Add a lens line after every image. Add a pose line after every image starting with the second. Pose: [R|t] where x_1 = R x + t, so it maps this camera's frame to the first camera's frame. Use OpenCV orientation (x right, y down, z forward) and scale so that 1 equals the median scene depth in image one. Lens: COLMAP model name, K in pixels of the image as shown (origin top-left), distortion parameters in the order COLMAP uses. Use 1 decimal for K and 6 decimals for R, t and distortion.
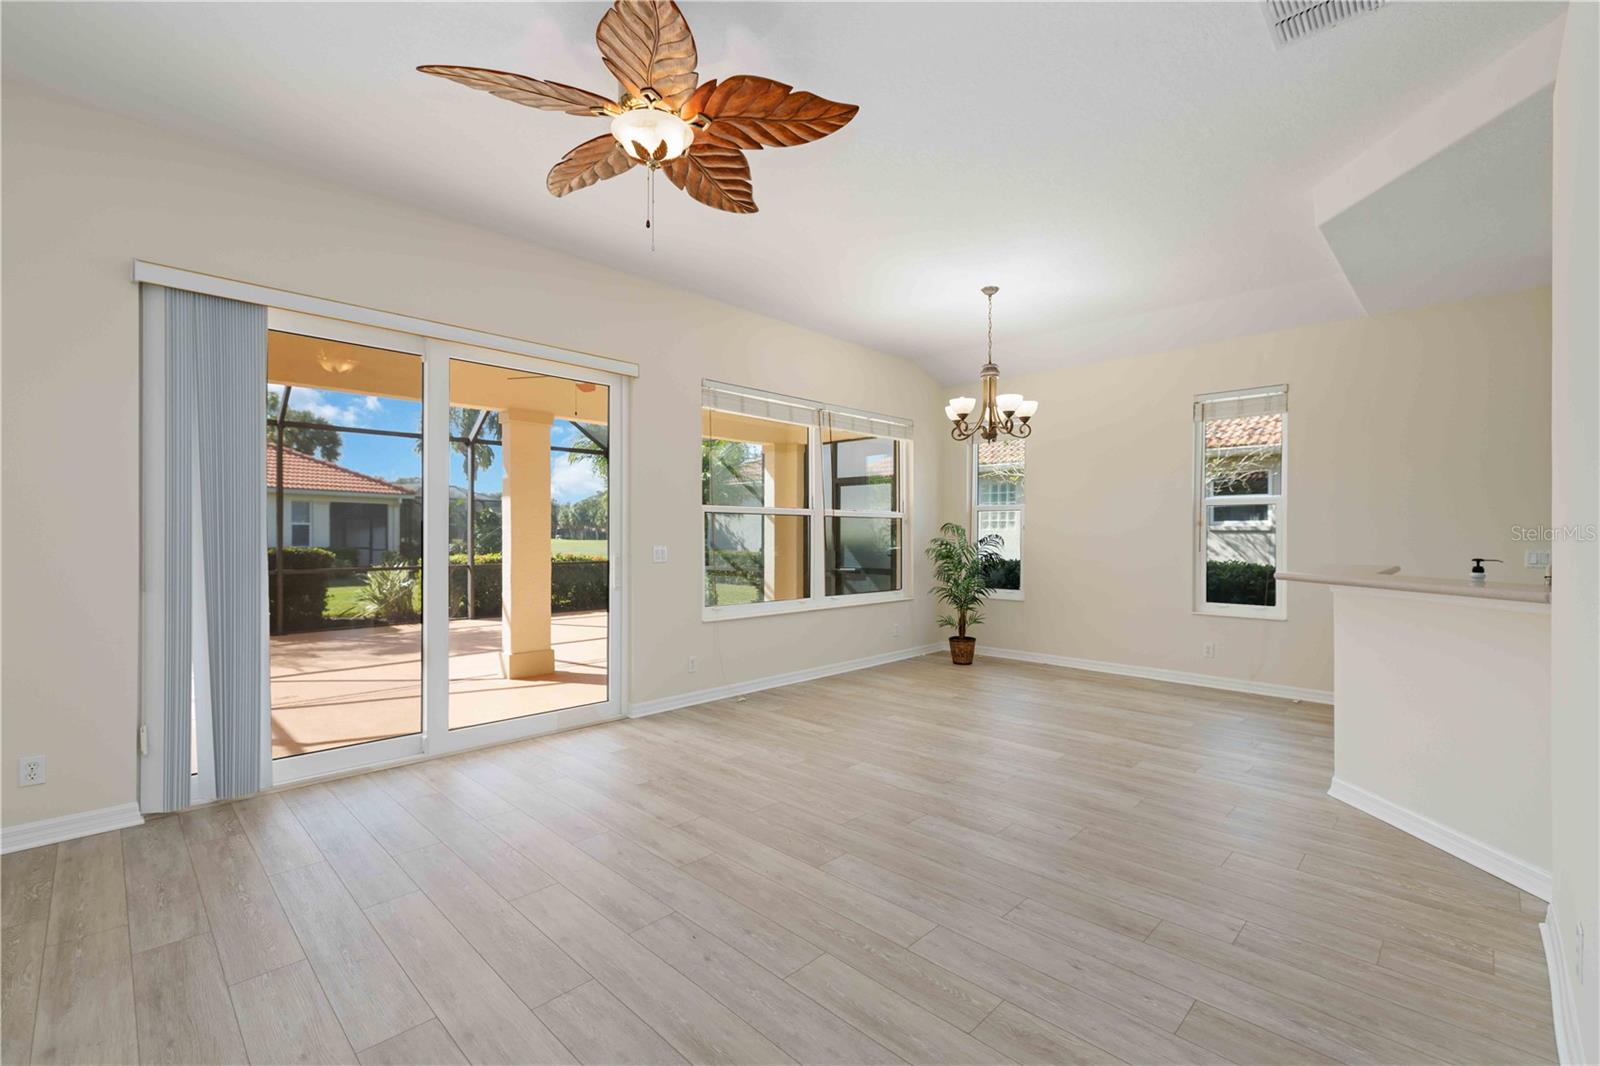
lens RADIAL K [[708.8, 0, 799.9], [0, 708.8, 535.7], [0, 0, 1]] dist [-0.000738, -0.000175]
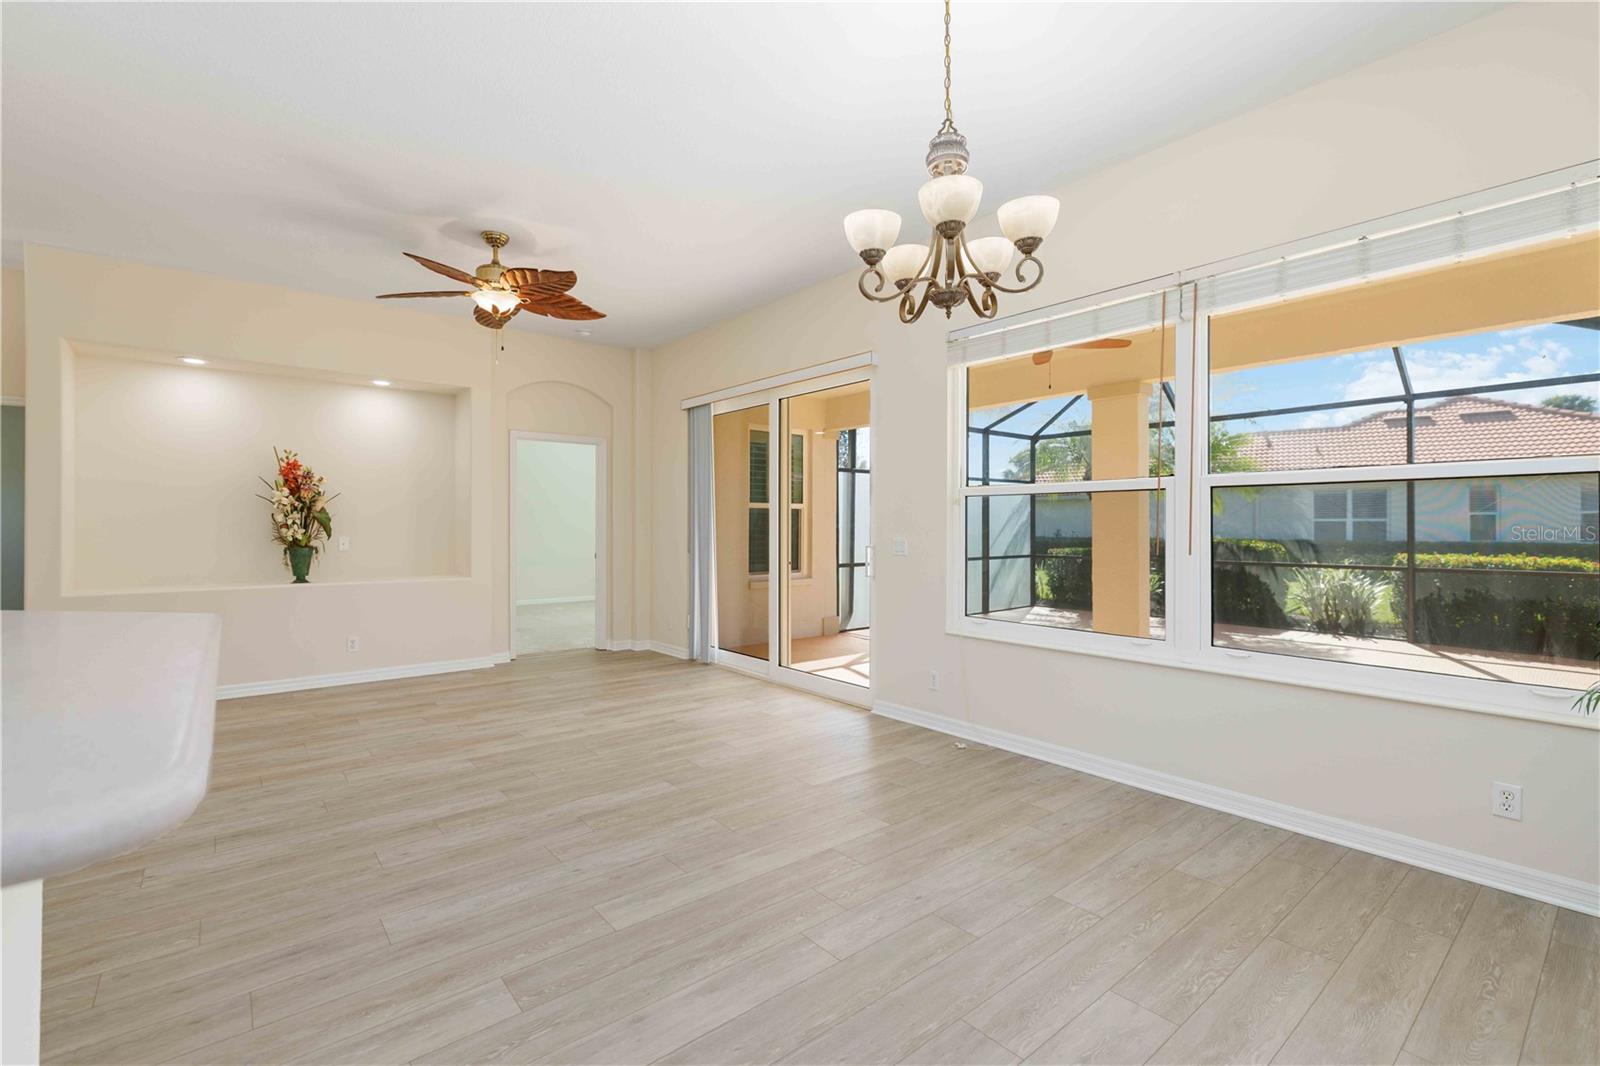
lens RADIAL K [[708.8, 0, 790.2], [0, 708.8, 526.1], [0, 0, 1]] dist [-0.000738, -0.000175]
pose [[-0.118011, -0.000509, -0.993012, 0.814916], [-0.003483, 0.999994, -0.000098, 0.000096], [0.993006, 0.003447, -0.118012, 1.085094]]
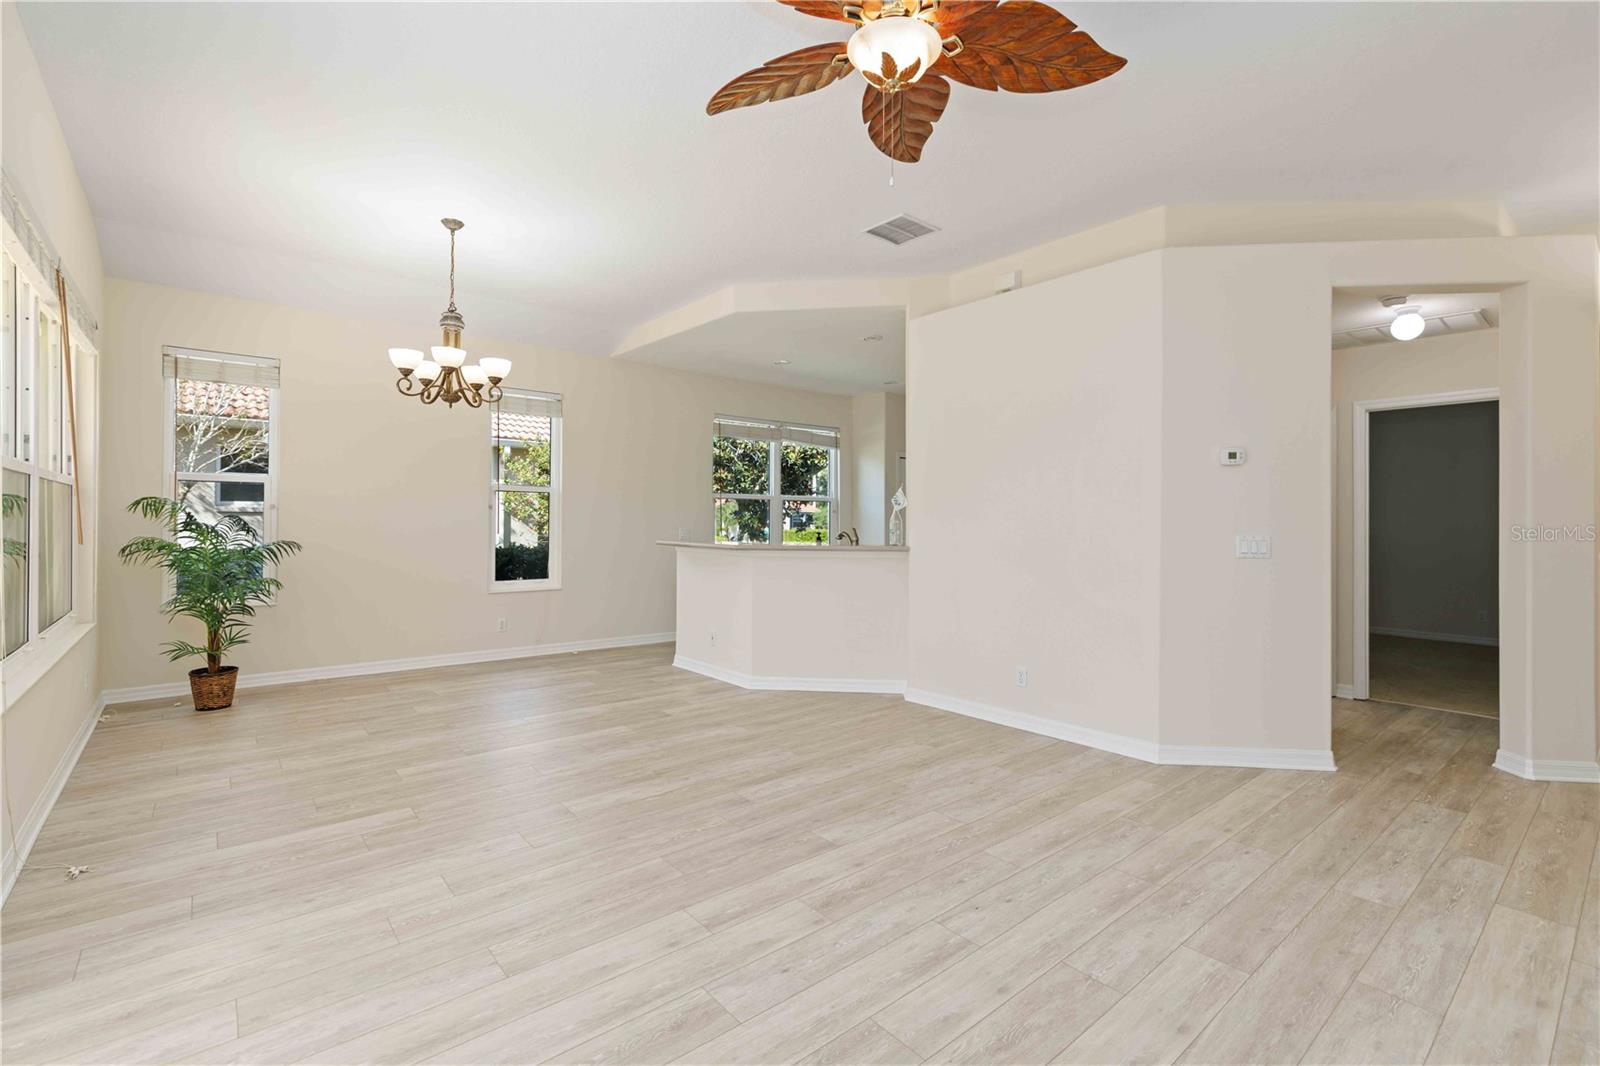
lens RADIAL K [[708.8, 0, 807.9], [0, 708.8, 527.2], [0, 0, 1]] dist [-0.000738, -0.000175]
pose [[0.087839, -0.010078, 0.996084, -0.598166], [-0.004744, 0.999933, 0.010535, -0.002209], [-0.996123, -0.005650, 0.087786, 0.575185]]
